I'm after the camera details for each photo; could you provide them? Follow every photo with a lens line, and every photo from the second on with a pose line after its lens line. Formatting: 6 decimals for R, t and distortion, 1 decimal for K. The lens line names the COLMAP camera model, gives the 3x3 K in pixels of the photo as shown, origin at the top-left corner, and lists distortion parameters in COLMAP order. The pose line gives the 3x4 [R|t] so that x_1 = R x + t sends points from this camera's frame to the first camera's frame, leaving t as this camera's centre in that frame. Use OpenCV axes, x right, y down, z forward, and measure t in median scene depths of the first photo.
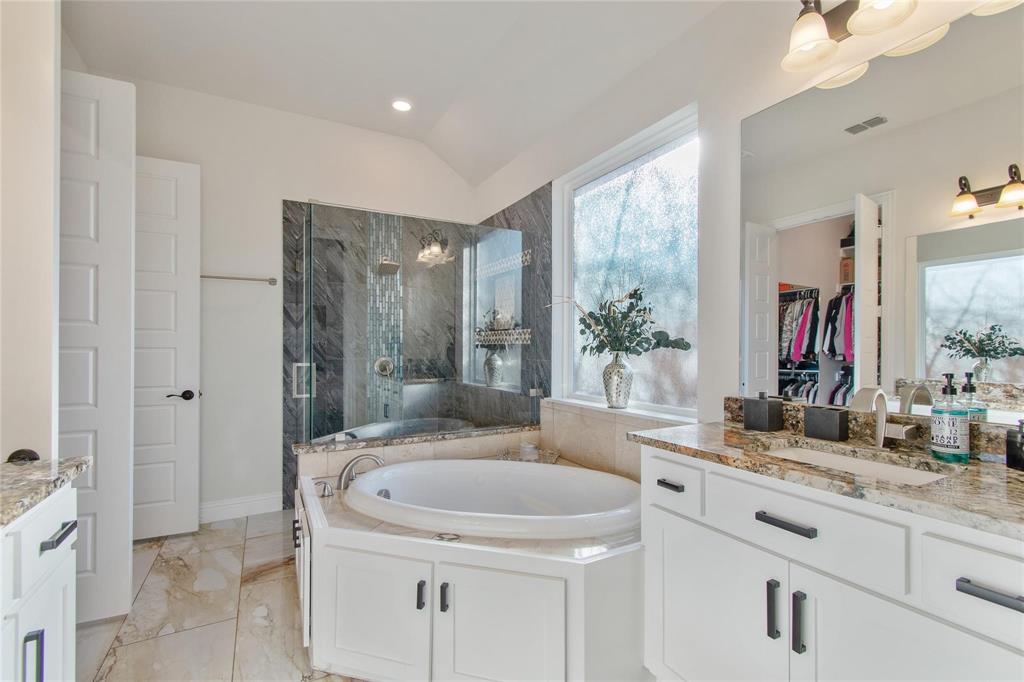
lens RADIAL K [[457.3, 0, 512.0], [0, 457.3, 341.0], [0, 0, 1]] dist [0.002237, 0.000825]
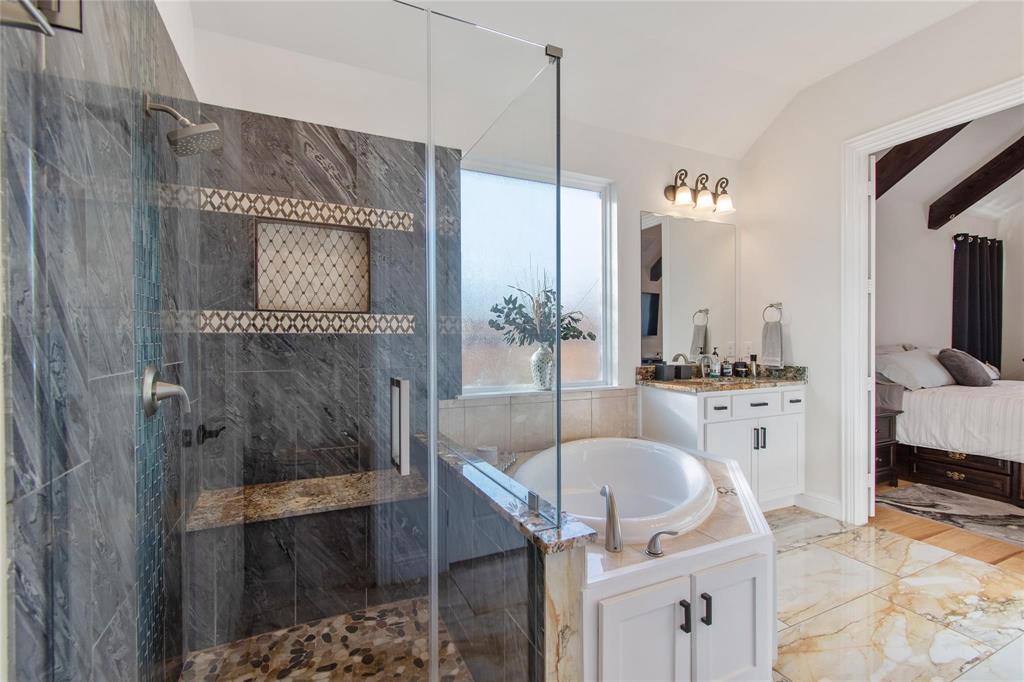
lens RADIAL K [[457.3, 0, 512.0], [0, 457.3, 341.0], [0, 0, 1]] dist [0.002237, 0.000825]
pose [[0.057511, 0.005145, 0.998332, -1.347795], [-0.009598, 0.999943, -0.004601, 0.036476], [-0.998299, -0.009317, 0.057557, 1.445605]]
